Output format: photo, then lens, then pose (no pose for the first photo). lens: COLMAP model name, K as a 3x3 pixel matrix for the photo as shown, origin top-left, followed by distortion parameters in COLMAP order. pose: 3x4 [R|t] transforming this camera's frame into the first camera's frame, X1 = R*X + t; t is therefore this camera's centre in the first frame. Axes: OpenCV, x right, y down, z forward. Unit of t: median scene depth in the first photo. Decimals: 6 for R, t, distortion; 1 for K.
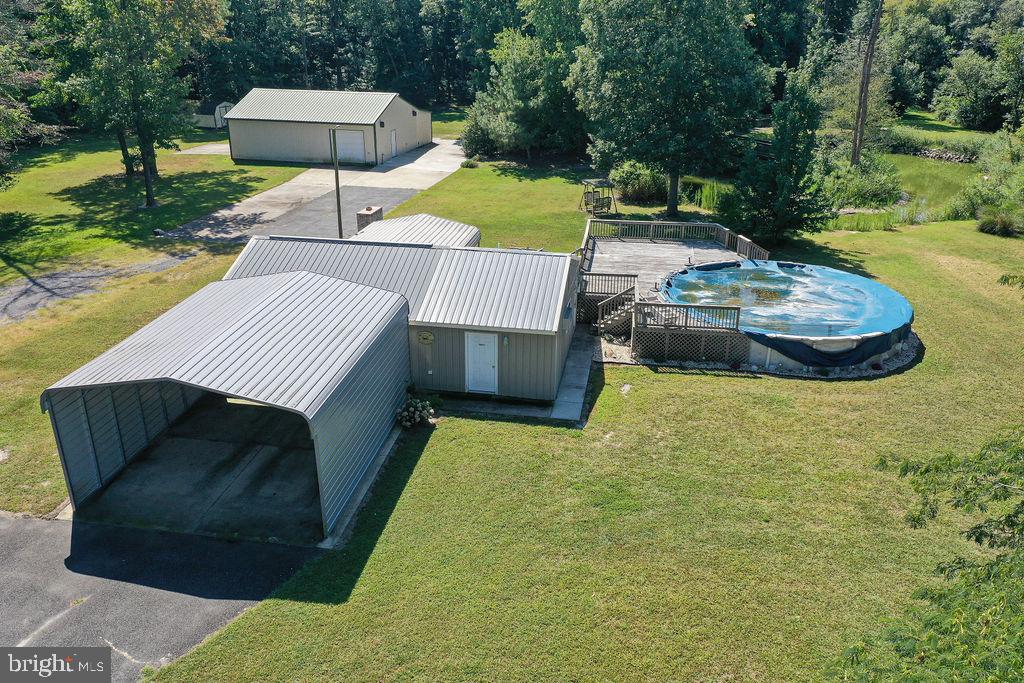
lens RADIAL K [[845.5, 0, 505.4], [0, 845.5, 341.7], [0, 0, 1]] dist [0.036538, -0.003731]
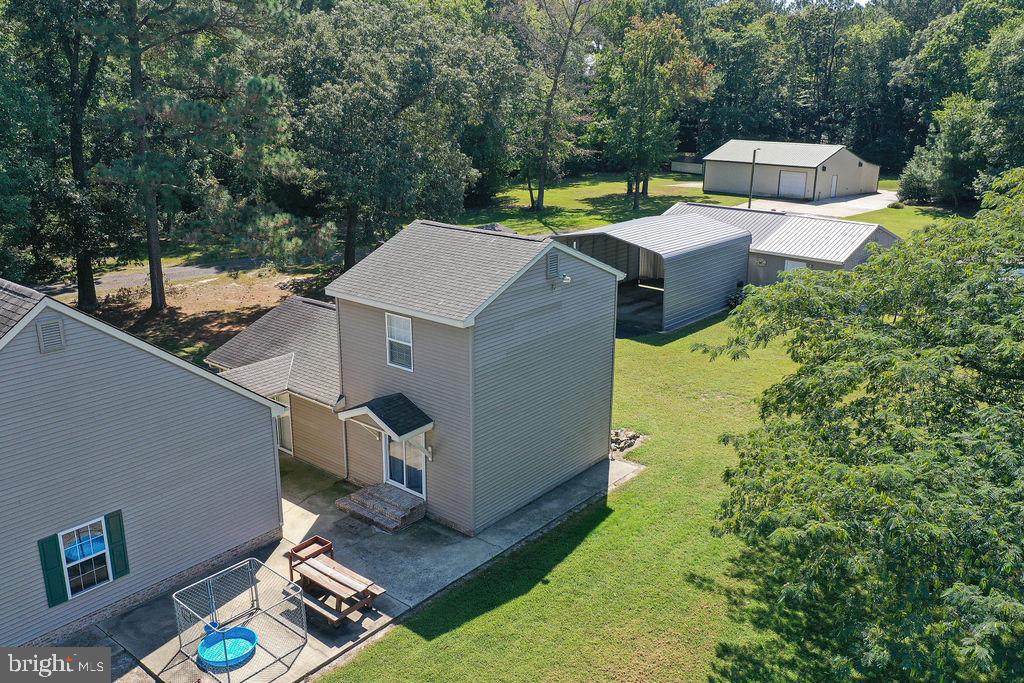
lens RADIAL K [[845.5, 0, 512.2], [0, 845.5, 342.5], [0, 0, 1]] dist [0.036538, -0.003731]
pose [[0.838727, 0.158856, -0.520867, 0.169408], [-0.206484, 0.977850, -0.034264, 0.135143], [0.503886, 0.136289, 0.852950, -0.263361]]
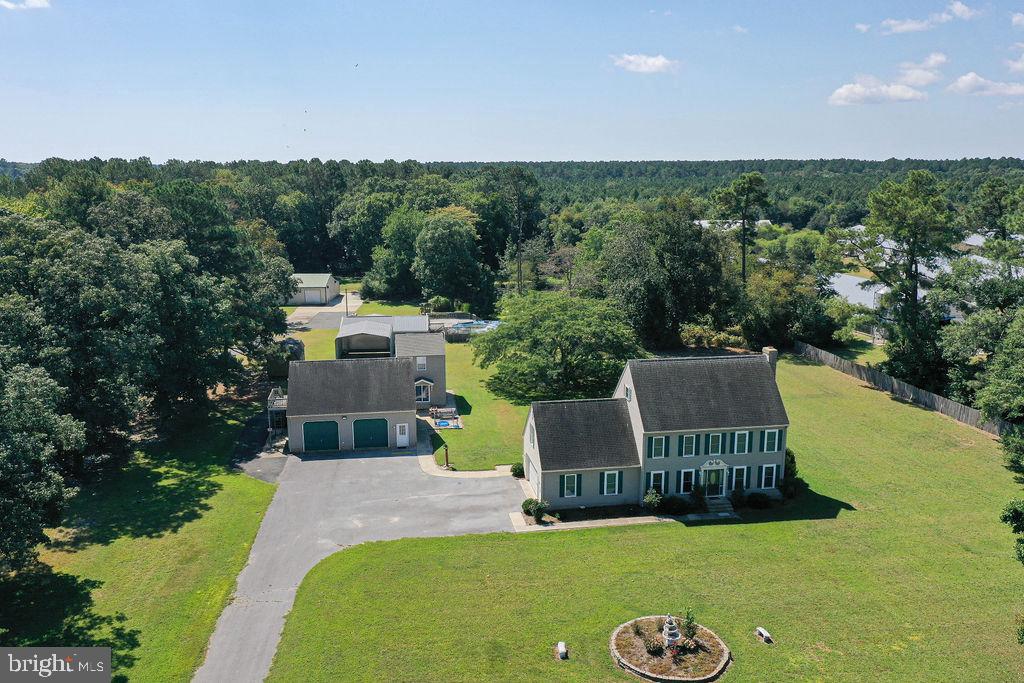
lens RADIAL K [[845.5, 0, 514.7], [0, 845.5, 341.9], [0, 0, 1]] dist [0.036538, -0.003731]
pose [[0.965178, -0.060633, 0.254472, -0.269133], [0.104485, 0.981158, -0.162516, 0.347063], [-0.239823, 0.183445, 0.953327, -1.410133]]
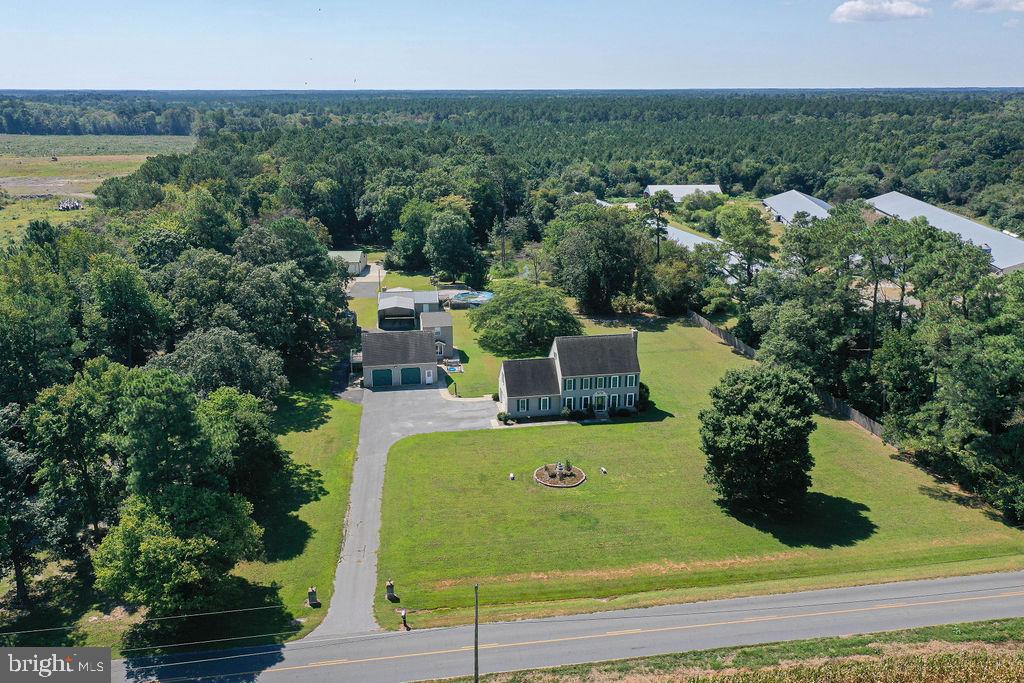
lens RADIAL K [[845.5, 0, 512.2], [0, 845.5, 342.7], [0, 0, 1]] dist [0.036538, -0.003731]
pose [[0.963840, -0.085604, 0.252359, -0.449304], [0.107736, 0.991331, -0.075205, 0.359266], [-0.243733, 0.099674, 0.964707, -2.276288]]
